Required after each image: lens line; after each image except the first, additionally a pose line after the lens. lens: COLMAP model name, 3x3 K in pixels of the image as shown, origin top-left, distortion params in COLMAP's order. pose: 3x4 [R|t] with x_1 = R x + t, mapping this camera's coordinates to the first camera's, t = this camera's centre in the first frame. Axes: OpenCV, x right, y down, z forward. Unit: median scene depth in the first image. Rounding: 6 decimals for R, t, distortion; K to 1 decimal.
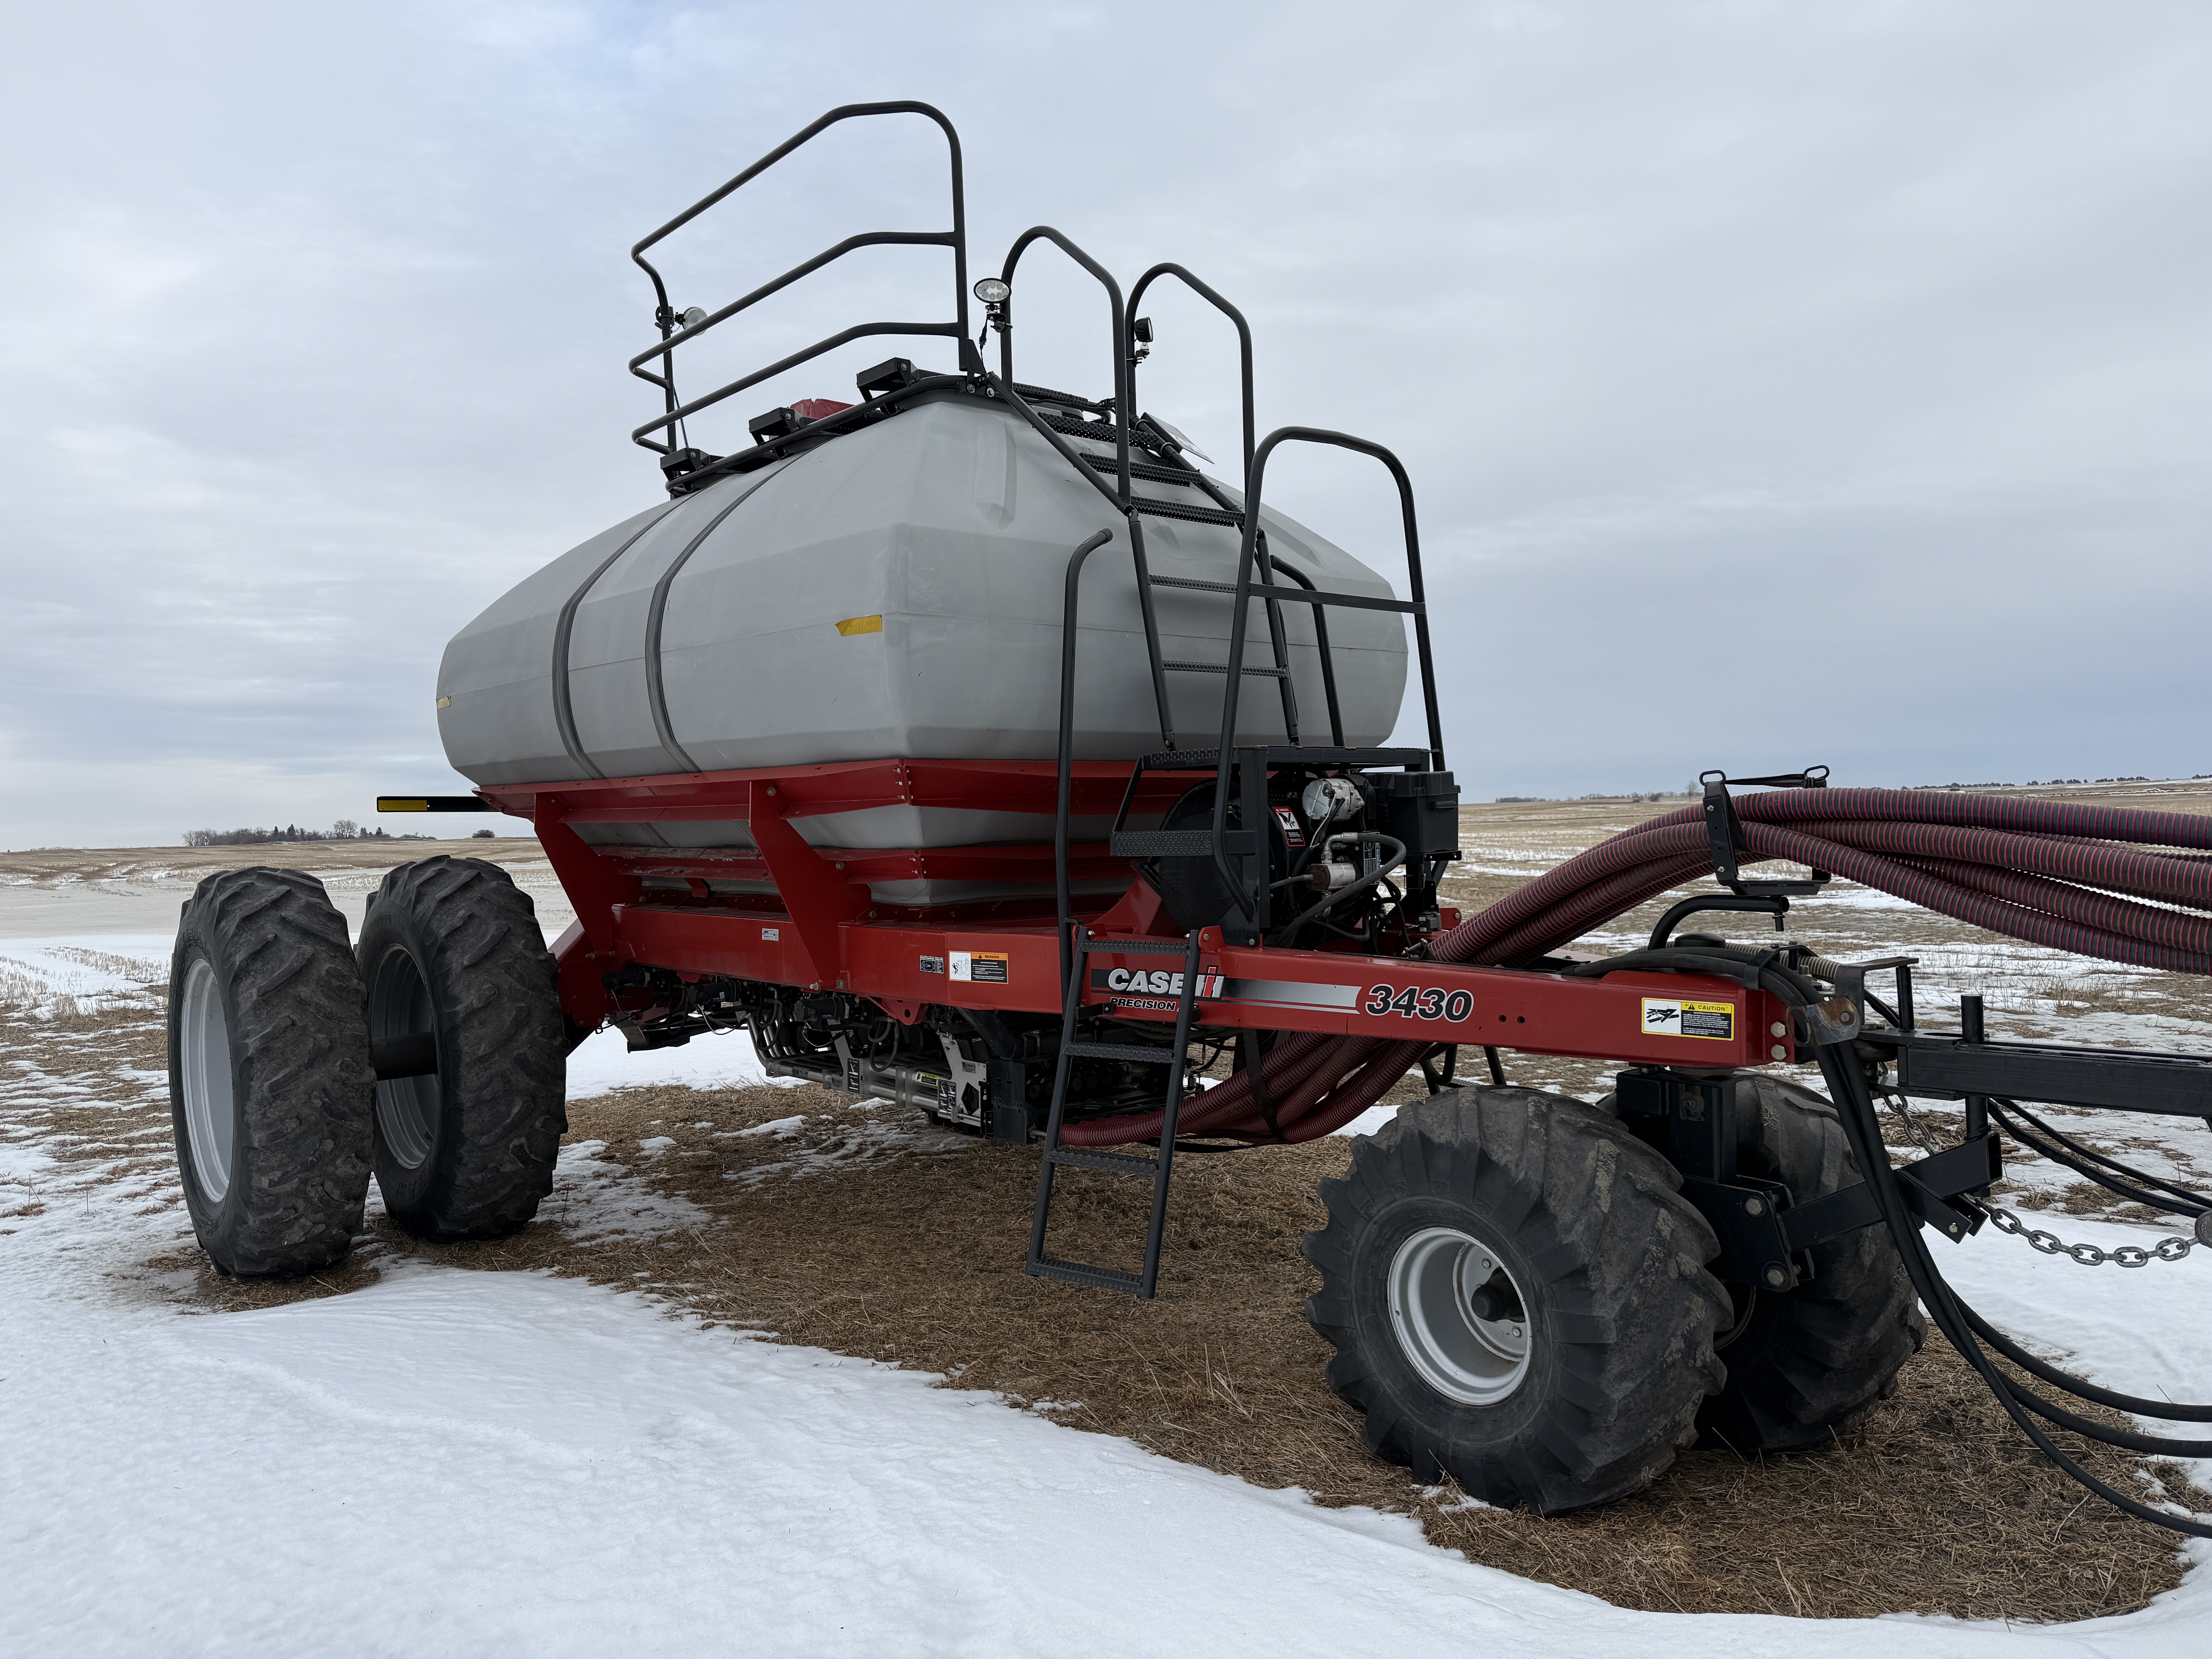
lens RADIAL K [[1564.2, 0, 1106.0], [0, 1564.2, 829.5], [0, 0, 1]] dist [0.096399, -0.127481]
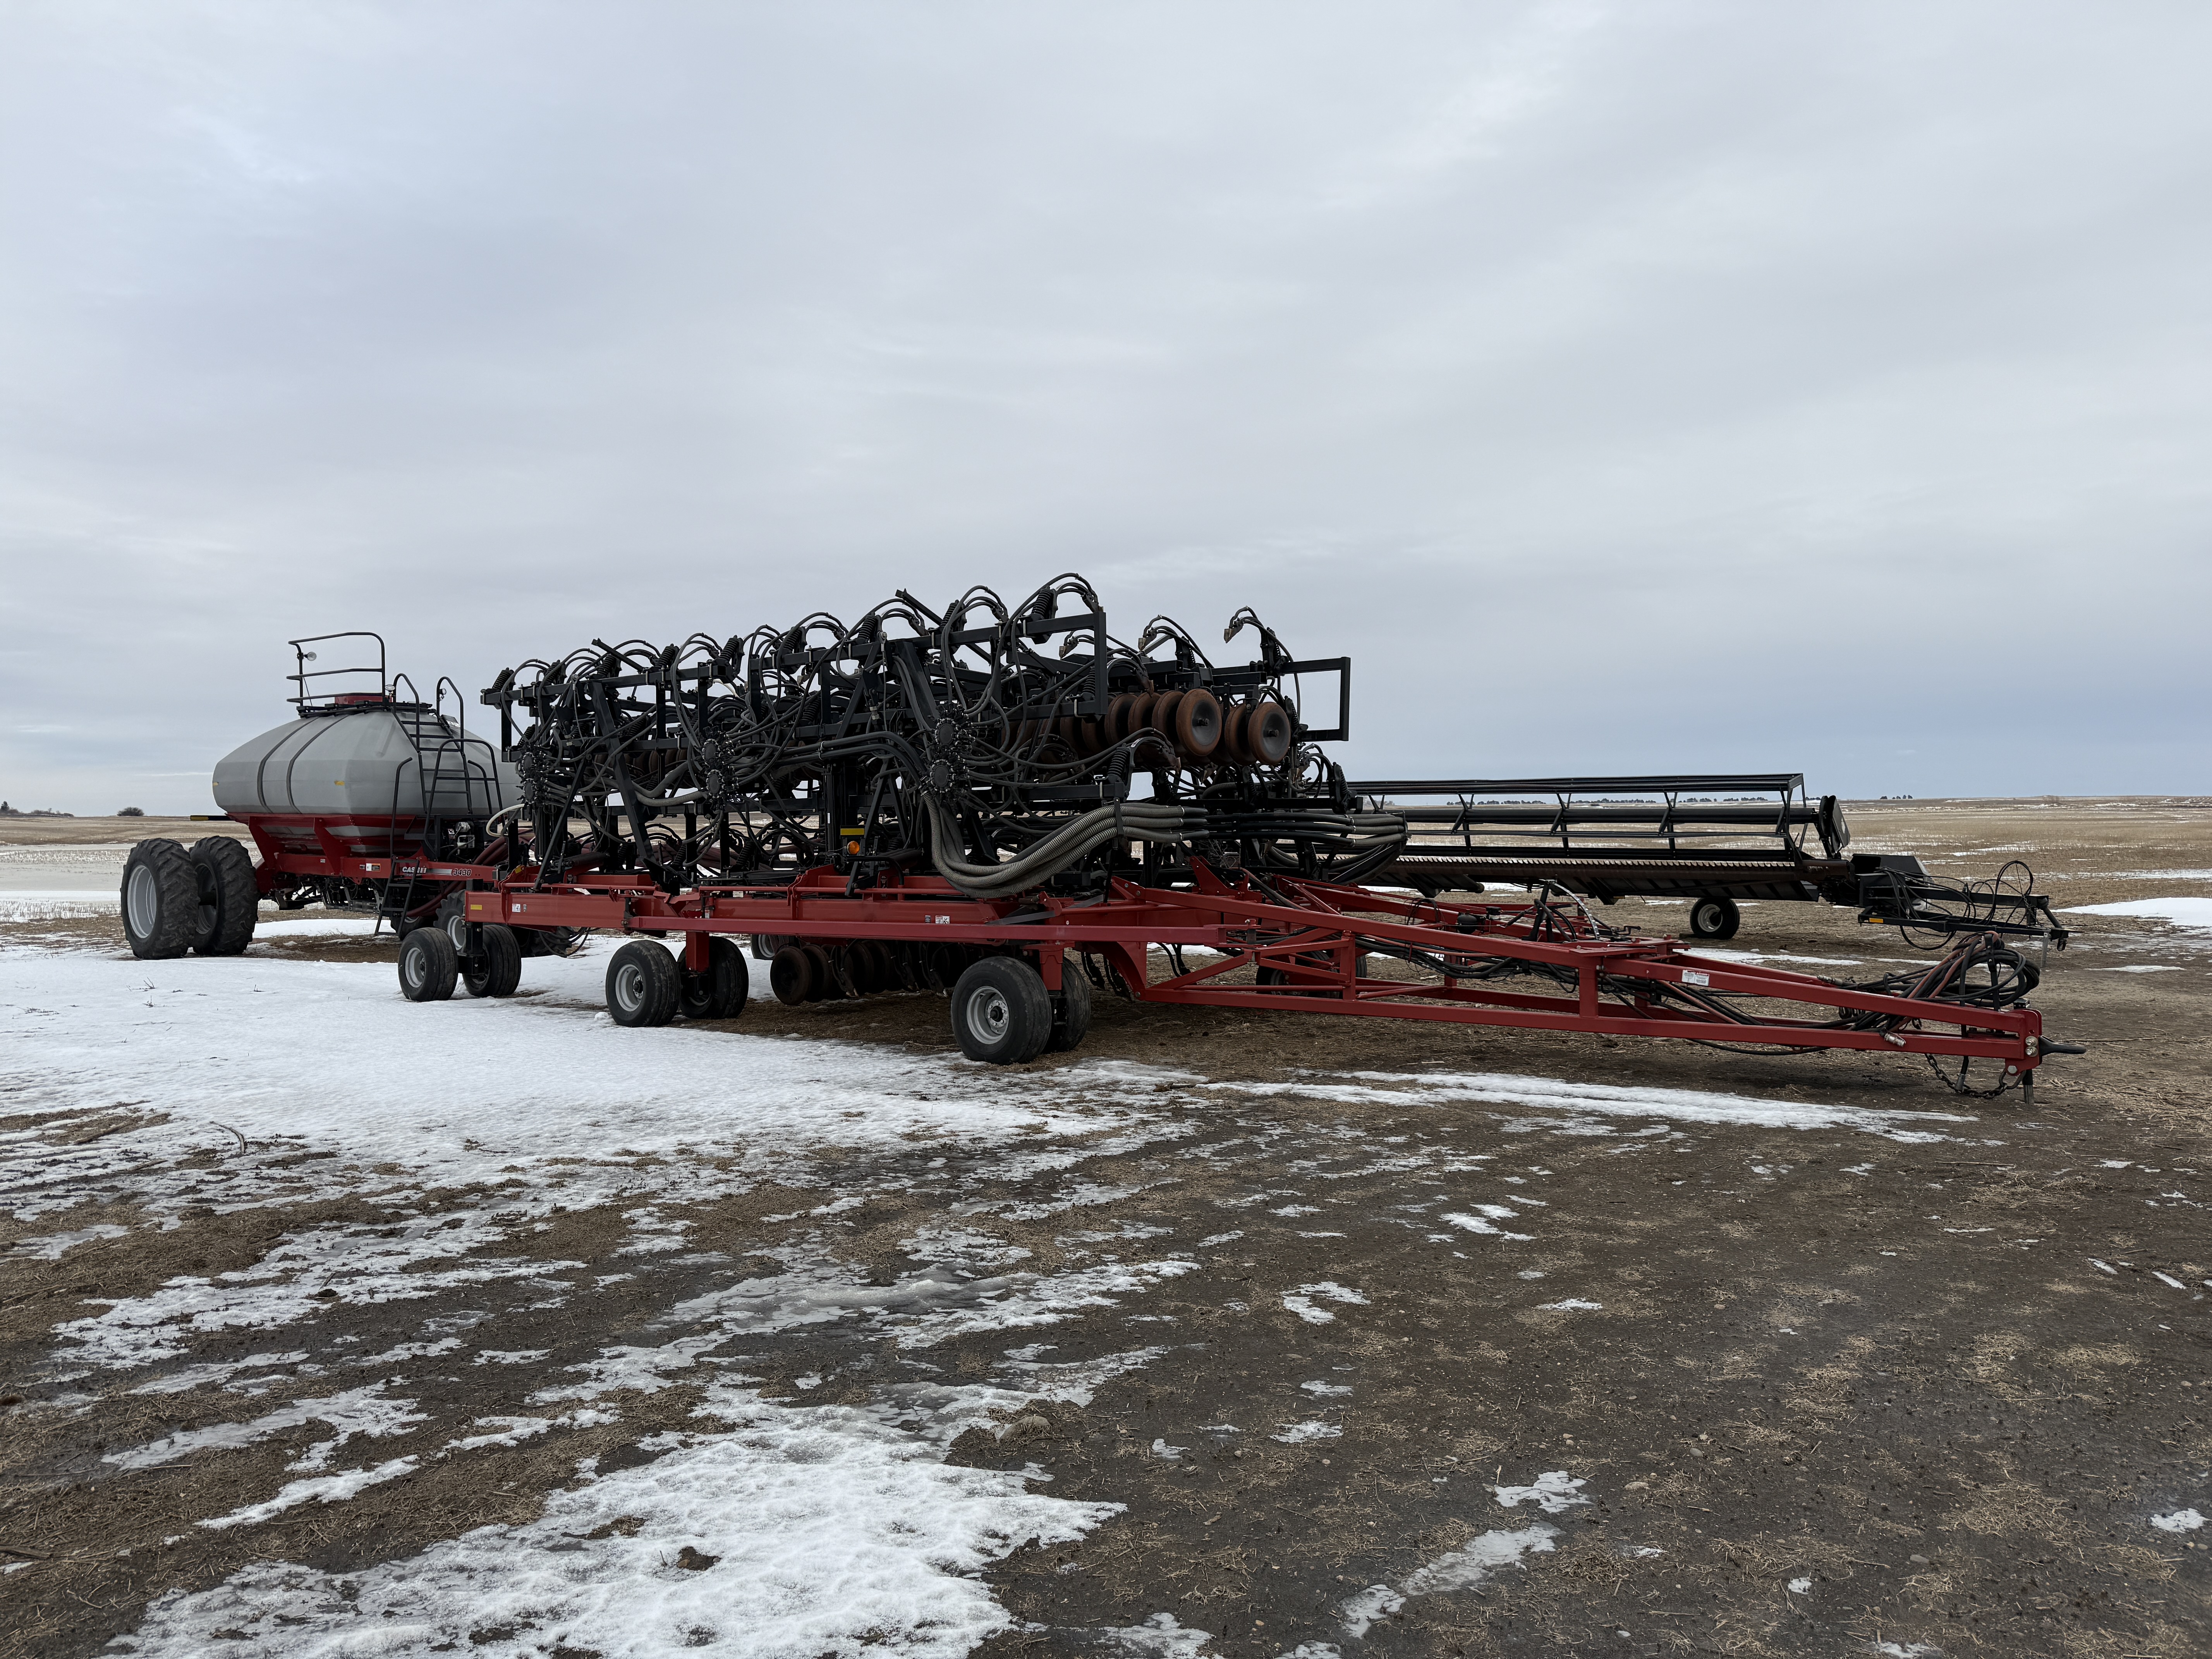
lens RADIAL K [[1556.5, 0, 1106.0], [0, 1556.5, 829.5], [0, 0, 1]] dist [-0.001664, -0.001396]
pose [[0.983479, 0.025485, 0.179217, 1.042838], [-0.024800, 0.999674, -0.006058, -0.029001], [-0.179313, 0.001513, 0.983791, -3.221165]]
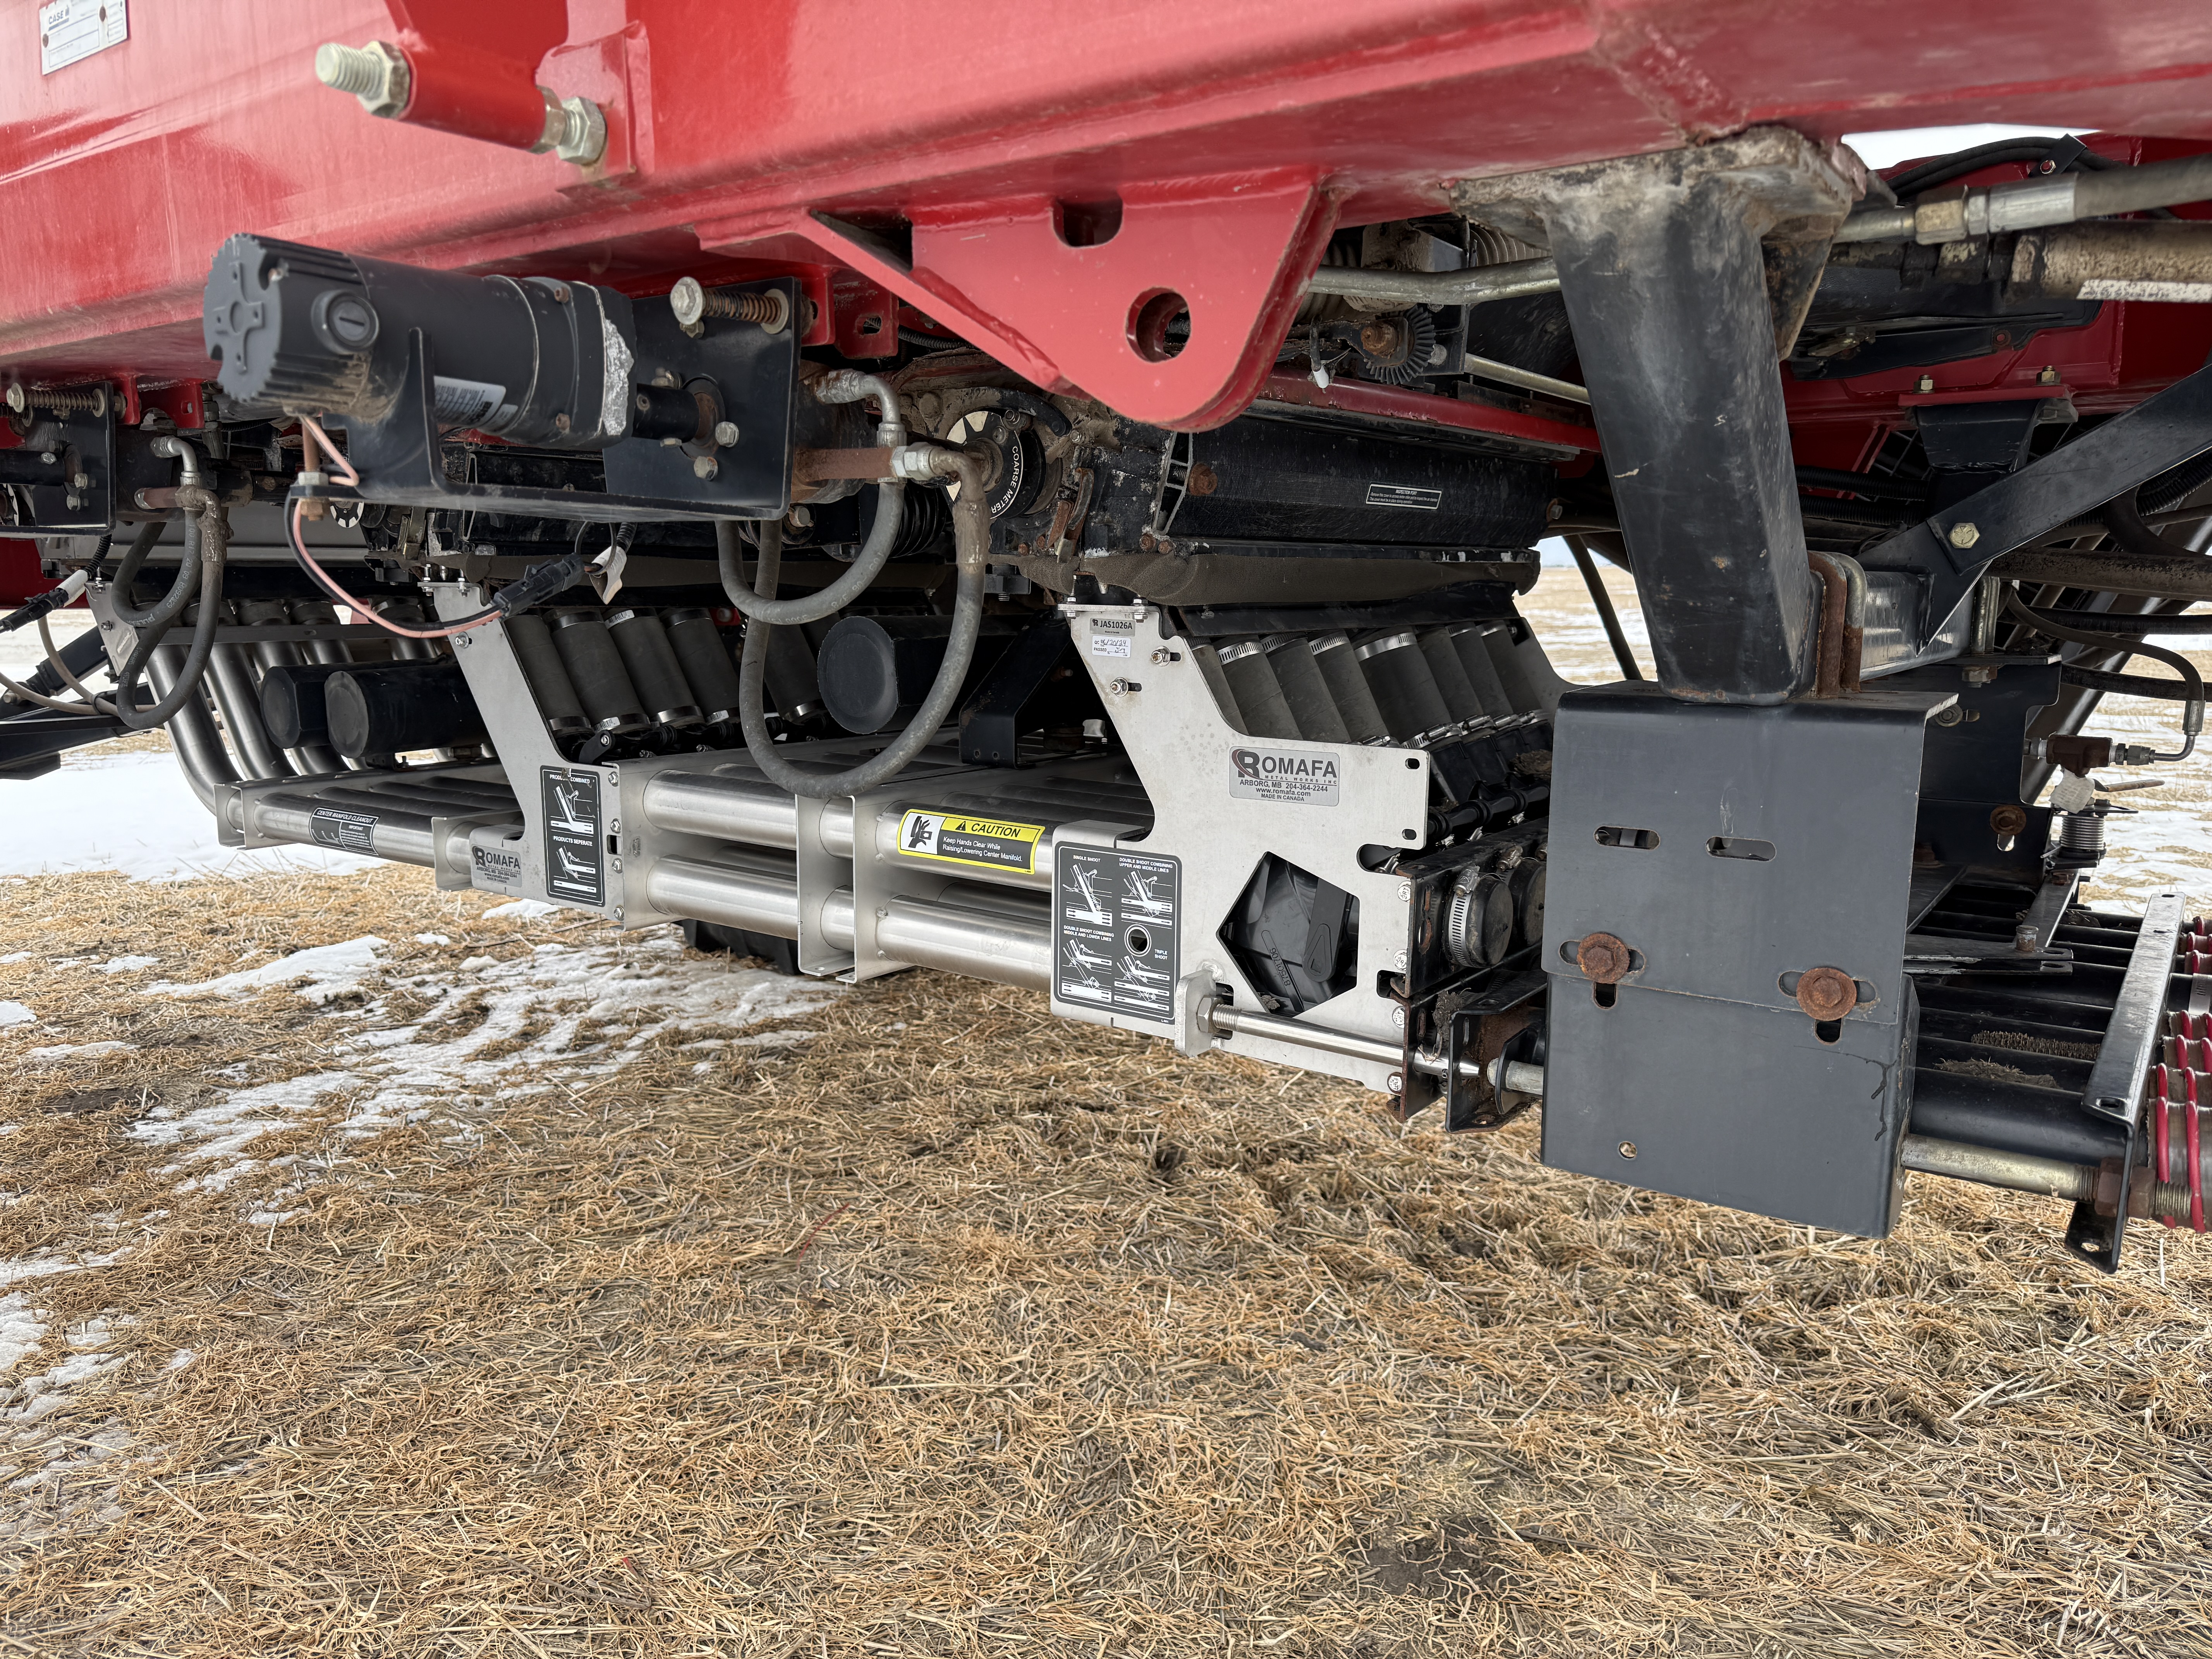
lens RADIAL K [[1556.5, 0, 1106.0], [0, 1556.5, 829.5], [0, 0, 1]] dist [-0.001664, -0.001396]
pose [[0.969835, -0.019352, 0.242993, -0.178241], [-0.016604, 0.989284, 0.145056, 0.153068], [-0.243197, -0.144715, 0.959121, 0.960288]]
